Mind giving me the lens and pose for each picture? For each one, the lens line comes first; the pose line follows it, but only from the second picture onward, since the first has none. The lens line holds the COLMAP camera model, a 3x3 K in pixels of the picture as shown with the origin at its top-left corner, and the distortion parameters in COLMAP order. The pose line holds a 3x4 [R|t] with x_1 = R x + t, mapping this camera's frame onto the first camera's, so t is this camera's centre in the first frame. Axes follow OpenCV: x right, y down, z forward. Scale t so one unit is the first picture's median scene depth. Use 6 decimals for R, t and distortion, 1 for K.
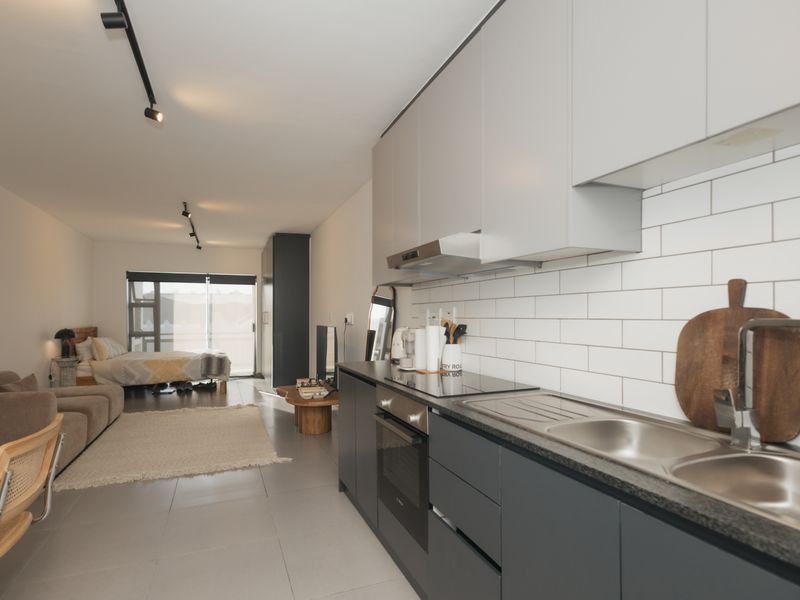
lens RADIAL K [[416.2, 0, 382.6], [0, 416.2, 314.7], [0, 0, 1]] dist [0.000822, 0.000657]
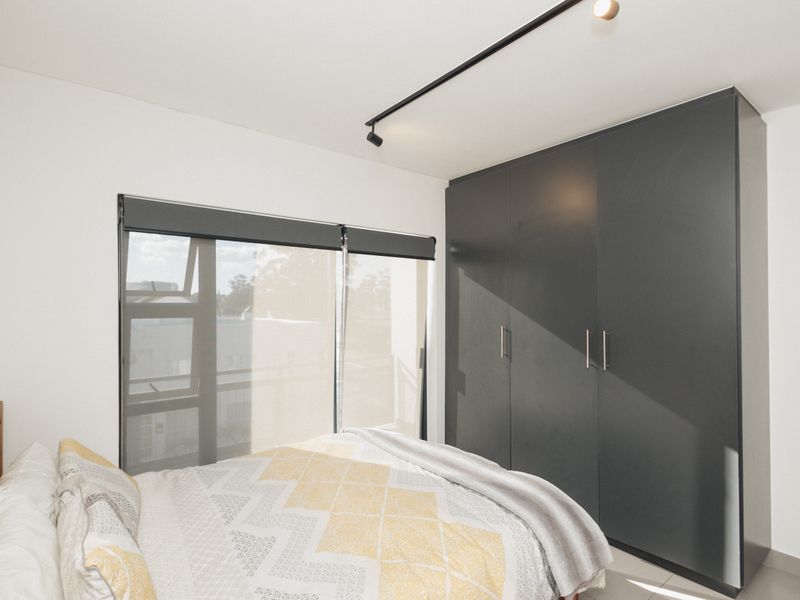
lens RADIAL K [[416.2, 0, 403.7], [0, 416.2, 301.4], [0, 0, 1]] dist [0.000822, 0.000657]
pose [[0.953692, 0.005231, 0.300741, -0.499776], [-0.000692, 0.999884, -0.015198, -0.025441], [-0.300785, 0.014286, 0.953585, 0.652141]]
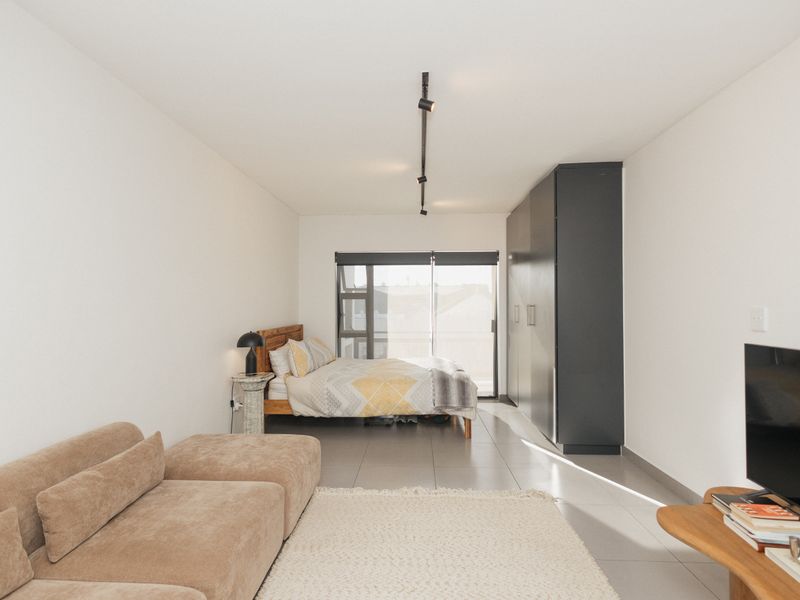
lens RADIAL K [[416.2, 0, 401.7], [0, 416.2, 301.2], [0, 0, 1]] dist [0.000822, 0.000657]
pose [[0.914125, -0.004075, -0.405412, -0.187973], [0.000623, 0.999962, -0.008645, -0.007205], [0.405432, 0.007650, 0.914093, 0.341418]]
